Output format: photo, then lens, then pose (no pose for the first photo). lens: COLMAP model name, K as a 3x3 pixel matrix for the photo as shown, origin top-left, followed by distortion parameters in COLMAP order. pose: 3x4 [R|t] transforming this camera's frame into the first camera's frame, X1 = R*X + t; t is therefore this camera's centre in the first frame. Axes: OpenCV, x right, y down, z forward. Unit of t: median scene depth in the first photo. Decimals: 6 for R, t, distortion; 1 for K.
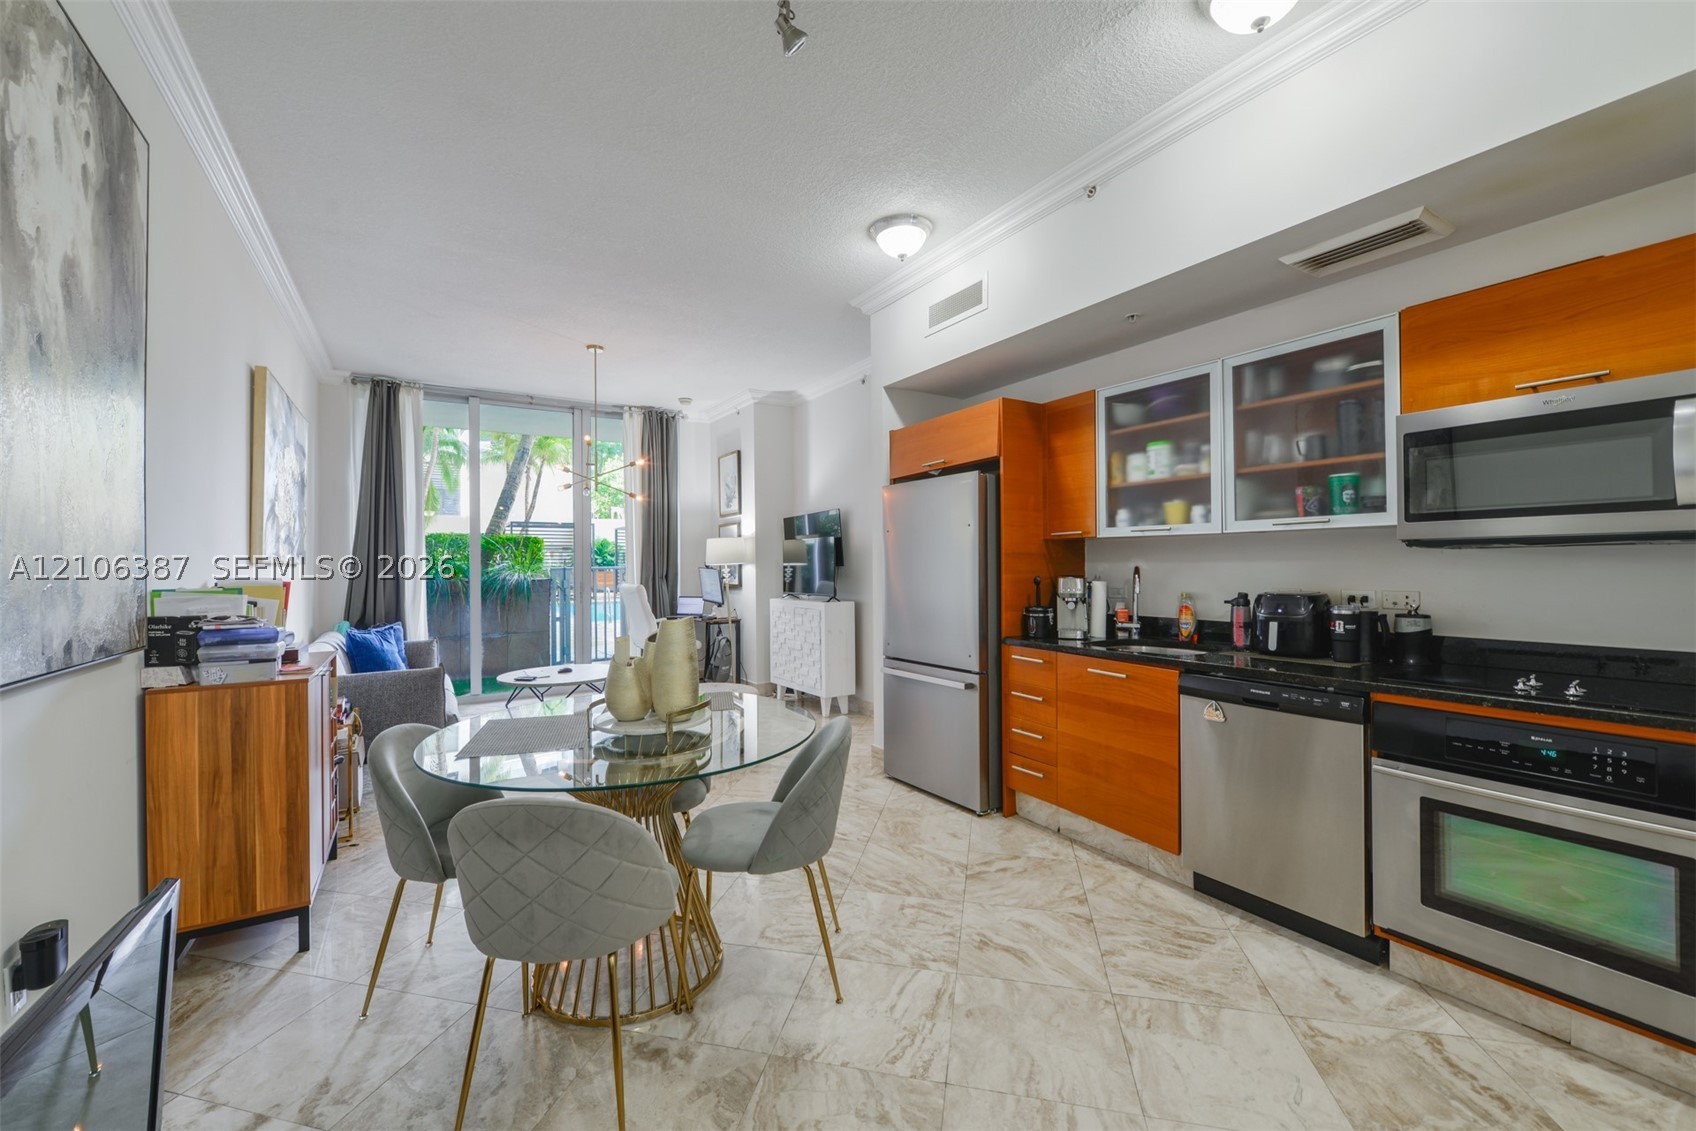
lens RADIAL K [[673.1, 0, 838.2], [0, 673.1, 560.1], [0, 0, 1]] dist [-0.000407, -0.001174]
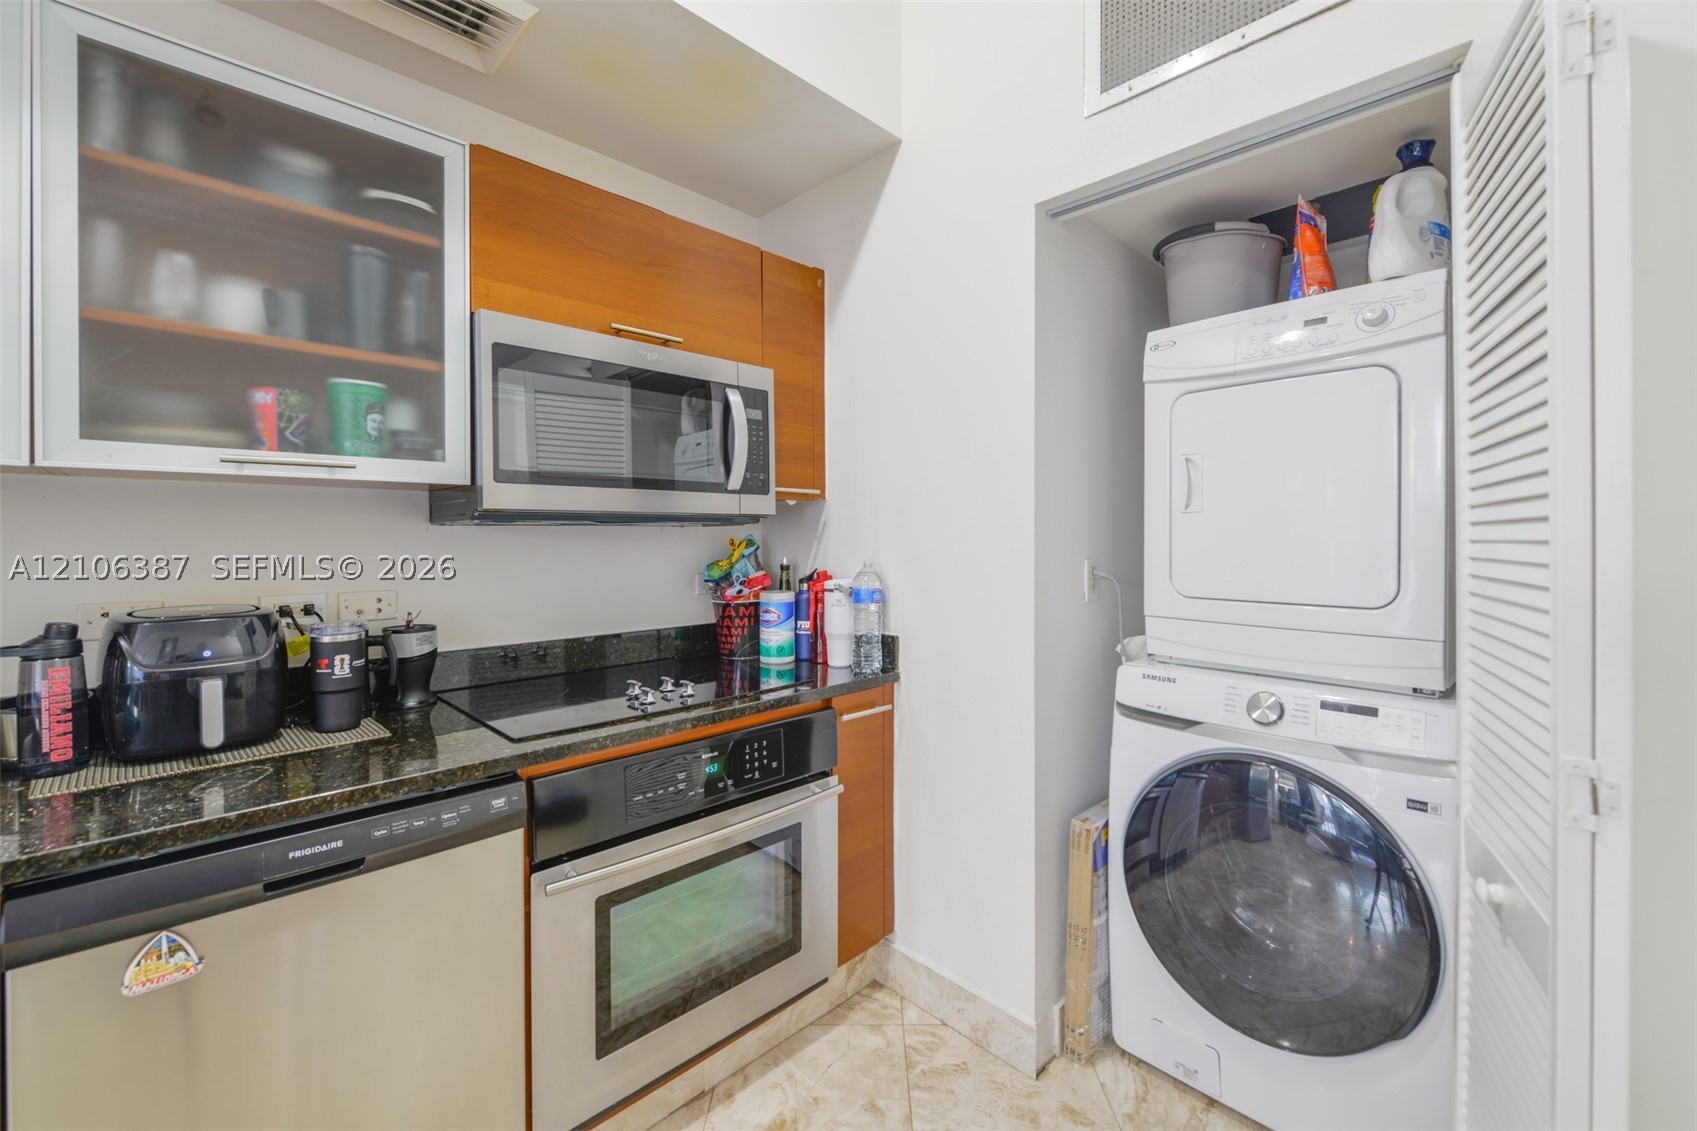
lens RADIAL K [[700.8, 0, 867.1], [0, 700.8, 538.8], [0, 0, 1]] dist [0.000120, -0.000181]
pose [[-0.236607, 0.002171, 0.971603, 0.068753], [-0.002563, 0.999993, -0.002859, -0.001037], [-0.971602, -0.003166, -0.236599, 0.476934]]
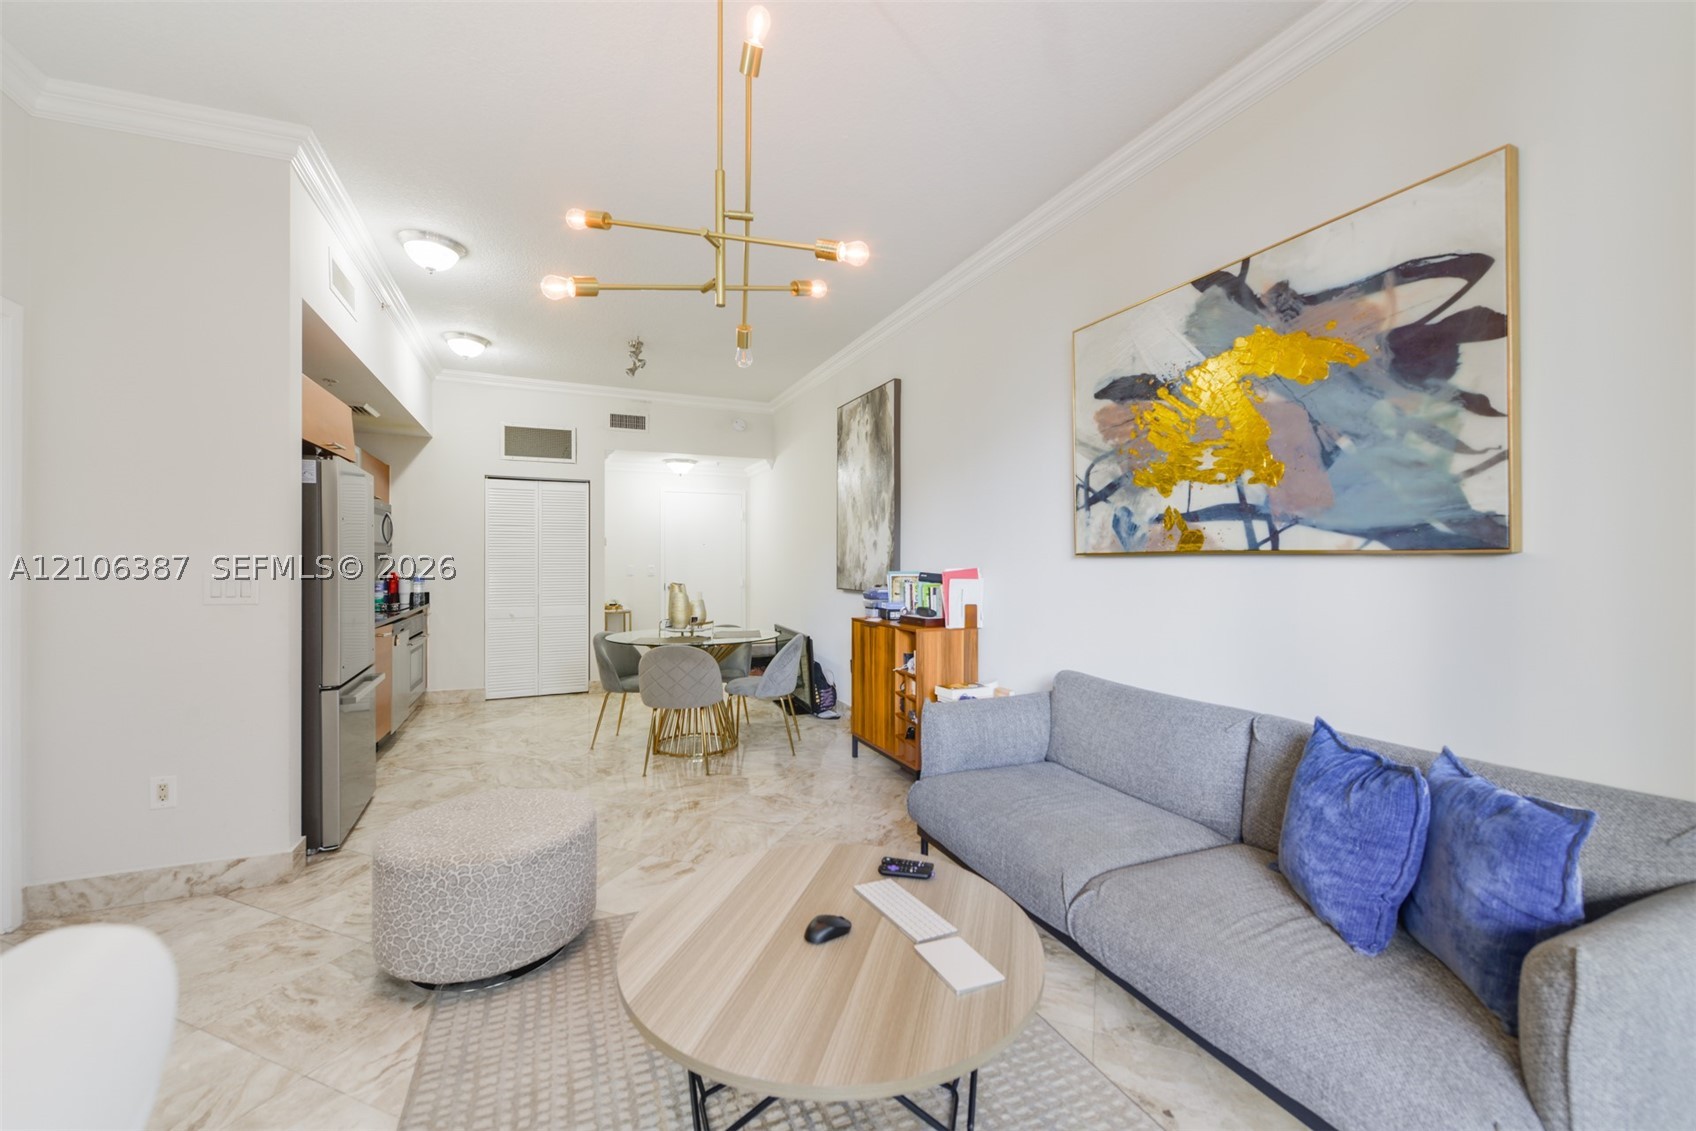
lens RADIAL K [[677.8, 0, 837.4], [0, 677.8, 561.6], [0, 0, 1]] dist [0.002277, -0.000340]
pose [[-0.988604, 0.006584, 0.150397, -0.630551], [0.005645, 0.999962, -0.006670, 0.014796], [-0.150436, -0.005745, -0.988603, 1.783941]]
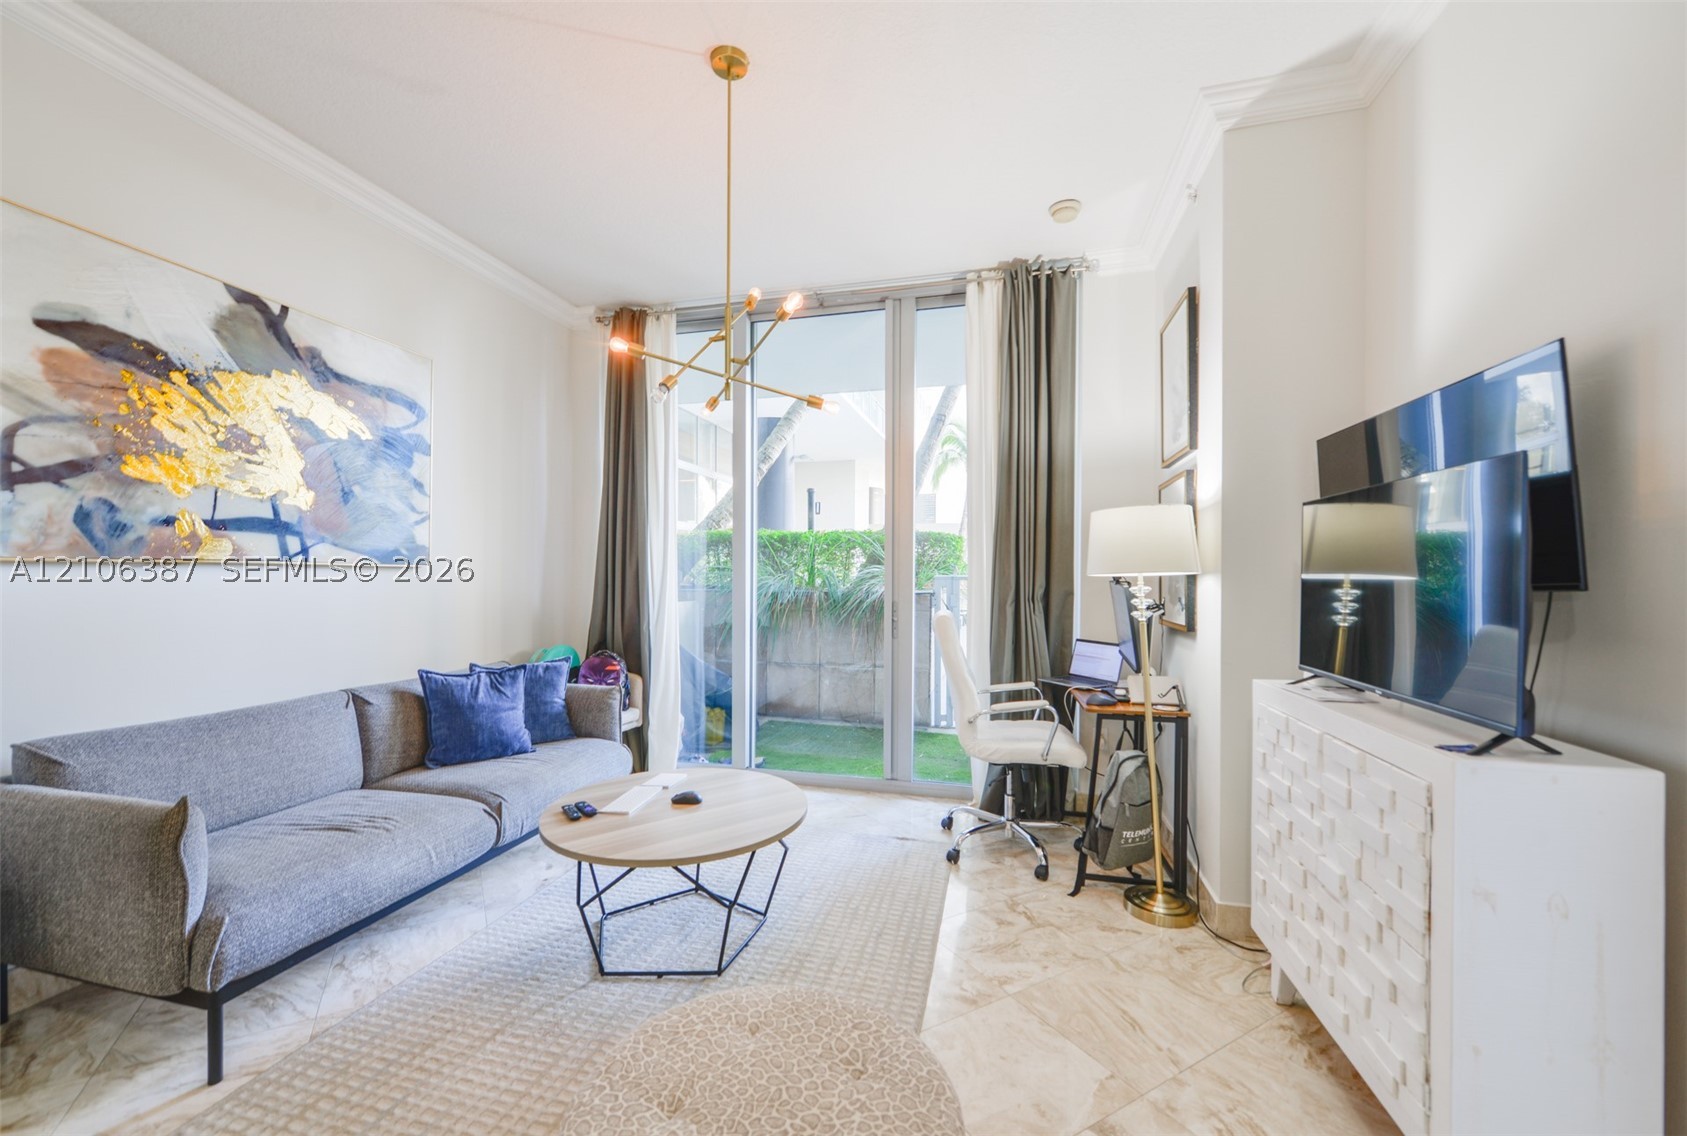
lens RADIAL K [[676.5, 0, 834.5], [0, 676.5, 575.0], [0, 0, 1]] dist [0.000202, -0.000945]
pose [[0.686555, 0.014533, -0.726932, -0.000275], [-0.006409, 0.999882, 0.013936, 0.003465], [0.727049, -0.004909, 0.686568, 1.050223]]
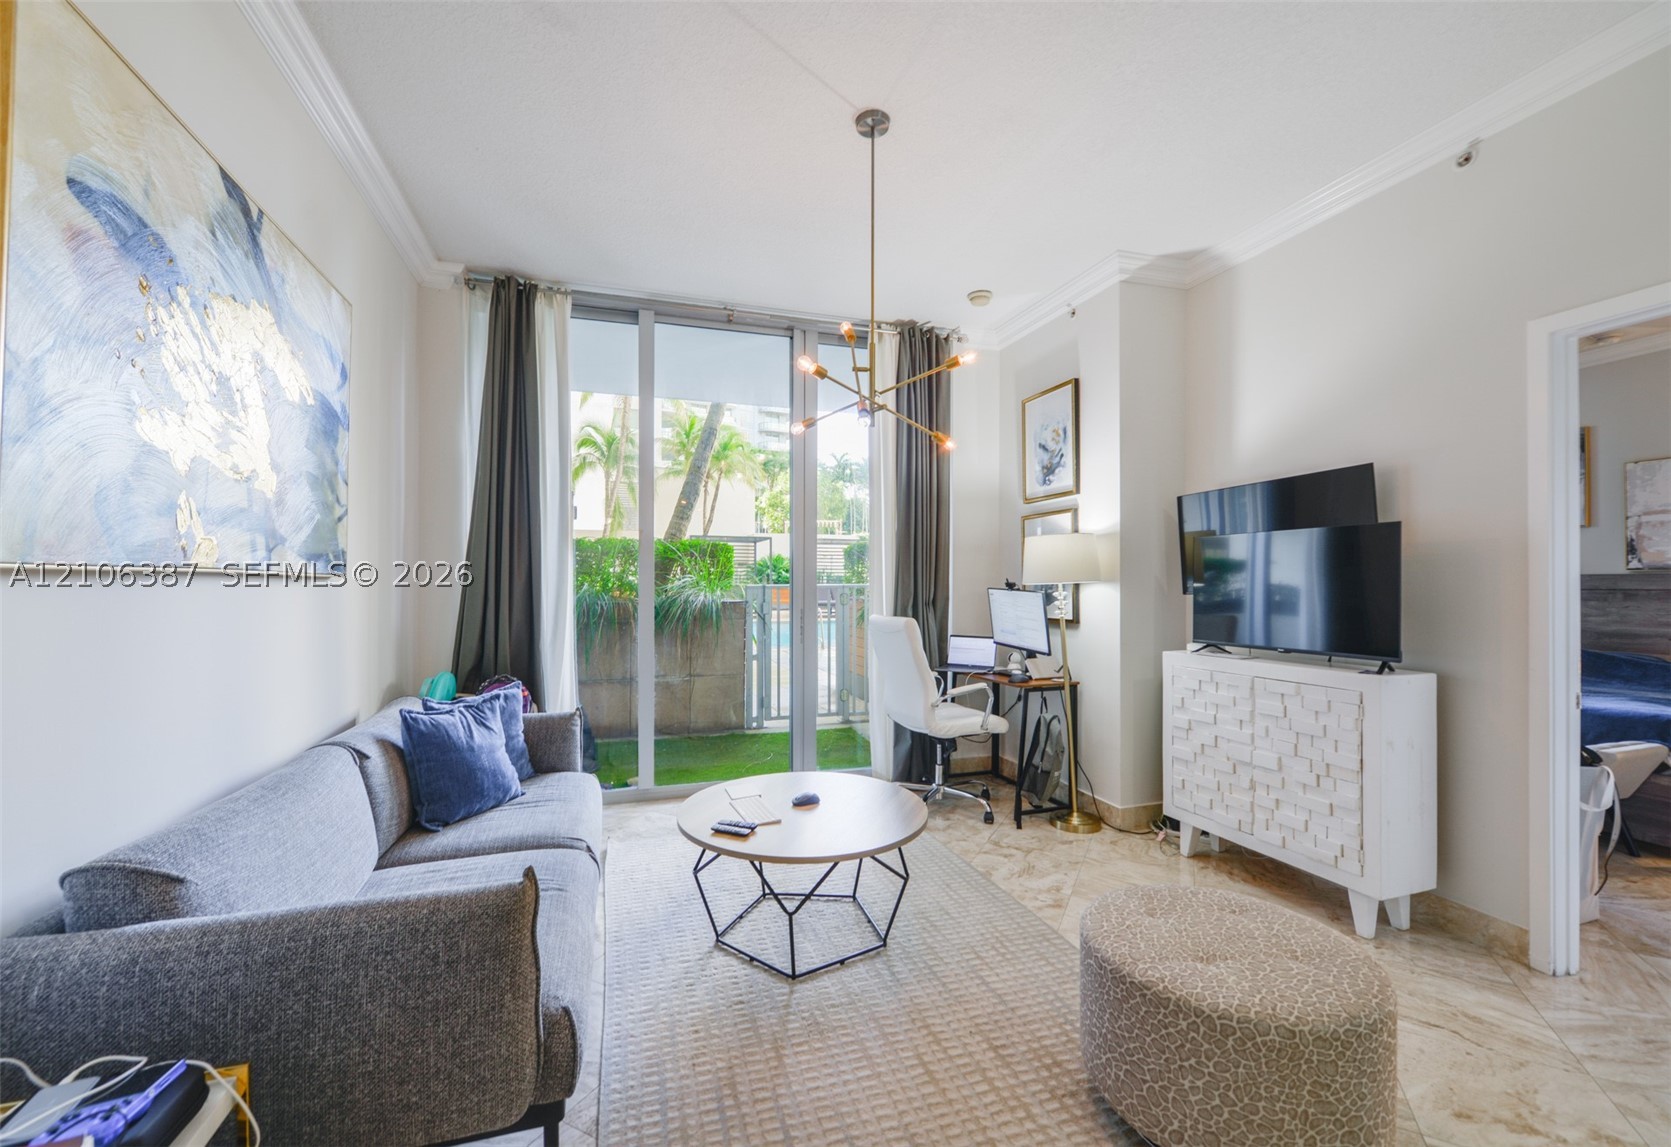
lens RADIAL K [[681.9, 0, 824.3], [0, 681.9, 581.1], [0, 0, 1]] dist [-0.001466, -0.000452]
pose [[0.967459, 0.009176, -0.252862, -0.375901], [-0.007918, 0.999951, 0.005989, 0.004501], [0.252905, -0.003792, 0.967484, 0.736565]]
